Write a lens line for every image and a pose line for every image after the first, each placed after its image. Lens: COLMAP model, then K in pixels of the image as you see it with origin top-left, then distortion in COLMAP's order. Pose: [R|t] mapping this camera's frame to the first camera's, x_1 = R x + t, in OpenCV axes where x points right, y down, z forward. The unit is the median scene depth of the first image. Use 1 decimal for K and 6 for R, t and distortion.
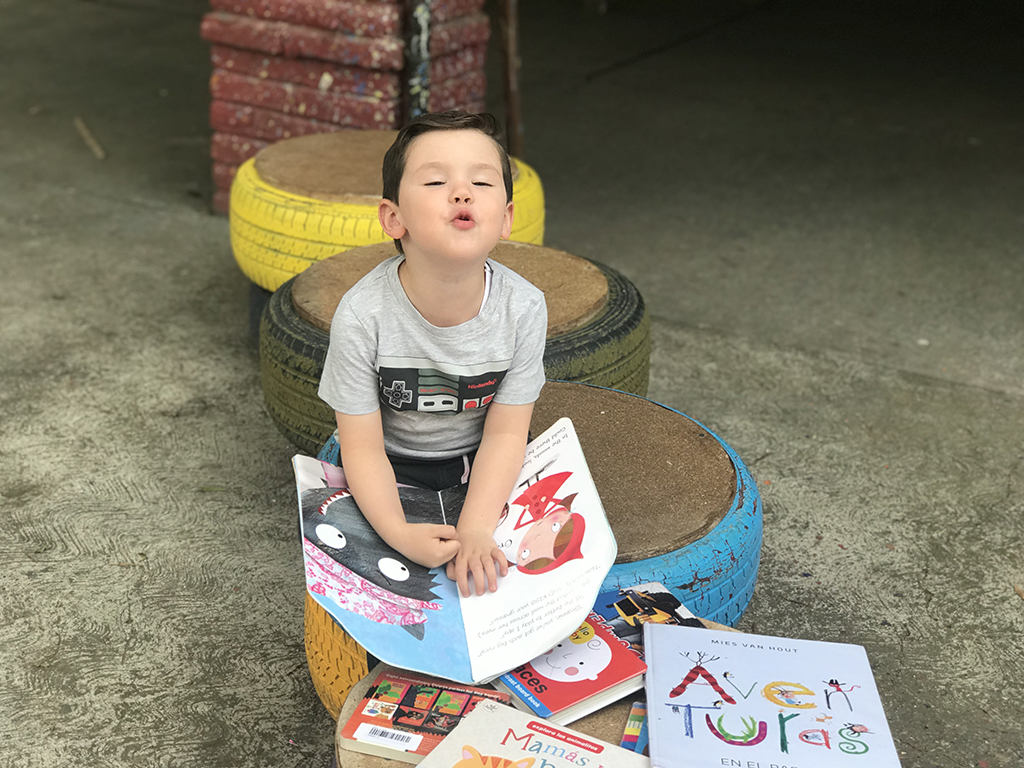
lens RADIAL K [[1684.0, 0, 510.7], [0, 1684.0, 386.7], [0, 0, 1]] dist [0.060384, 0.000000]
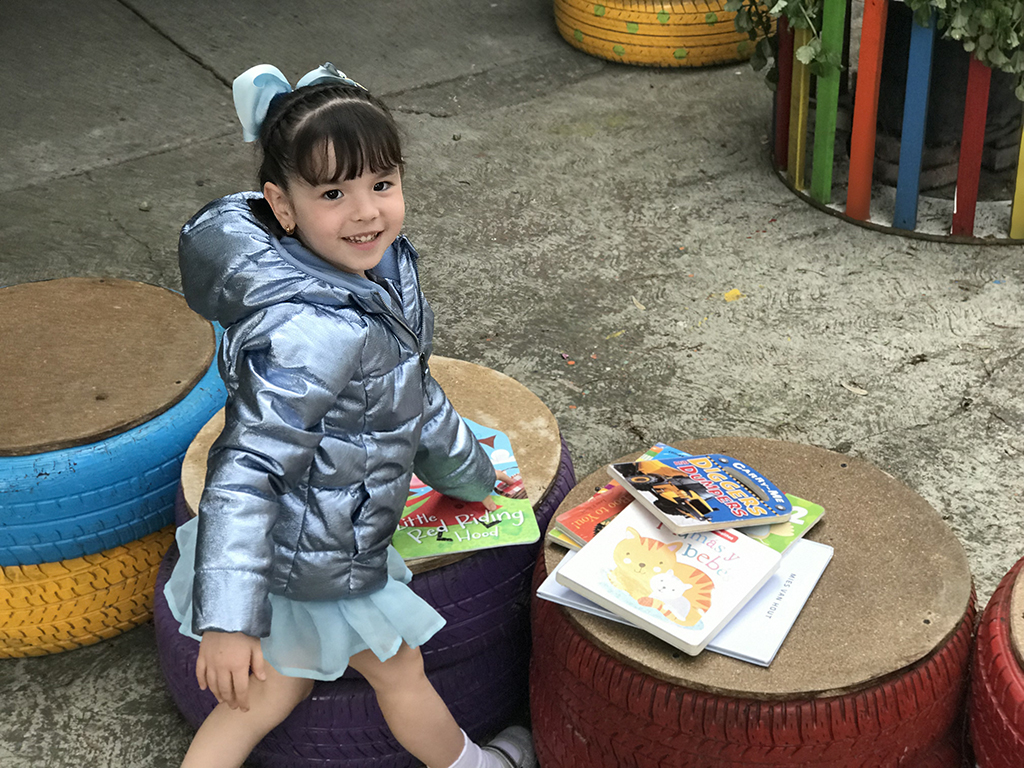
lens RADIAL K [[1684.0, 0, 506.8], [0, 1684.0, 374.0], [0, 0, 1]] dist [0.060384, 0.000000]
pose [[0.533969, -0.496710, 0.684219, -0.557861], [0.401853, 0.861092, 0.311503, -0.163993], [-0.743903, 0.108622, 0.659401, 0.004843]]
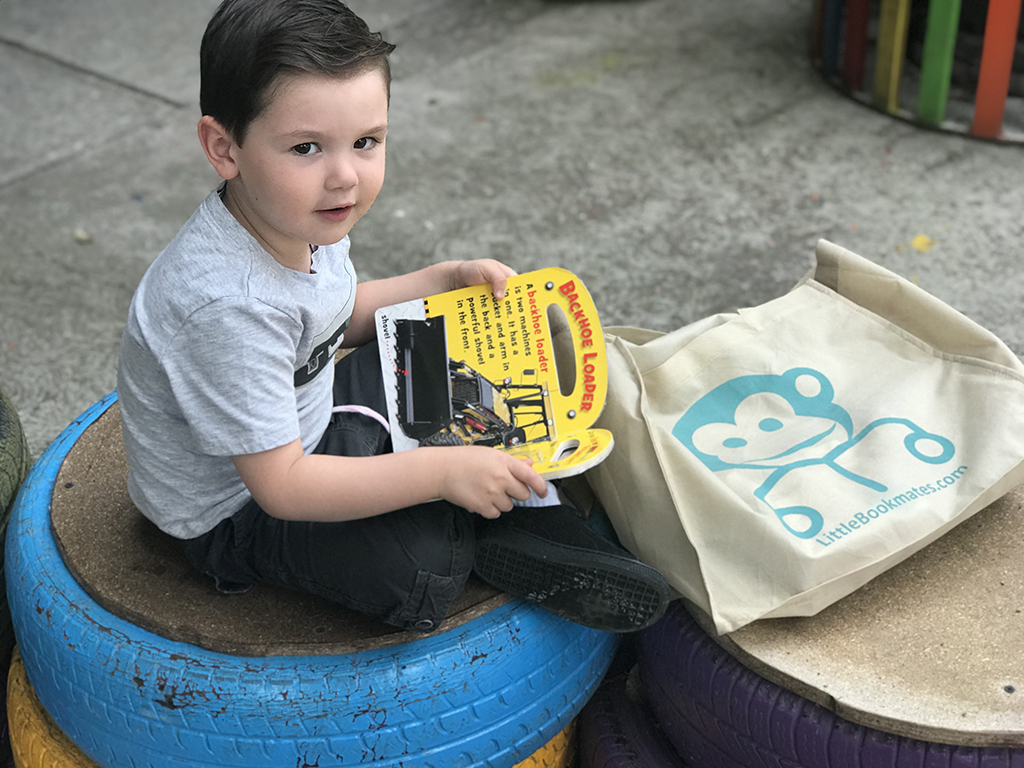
lens RADIAL K [[1684.0, 0, 510.7], [0, 1684.0, 379.9], [0, 0, 1]] dist [0.060384, 0.000000]
pose [[0.235925, -0.566482, 0.789581, -0.475761], [0.424408, 0.790996, 0.440685, -0.250608], [-0.874195, 0.231136, 0.427035, 0.559450]]
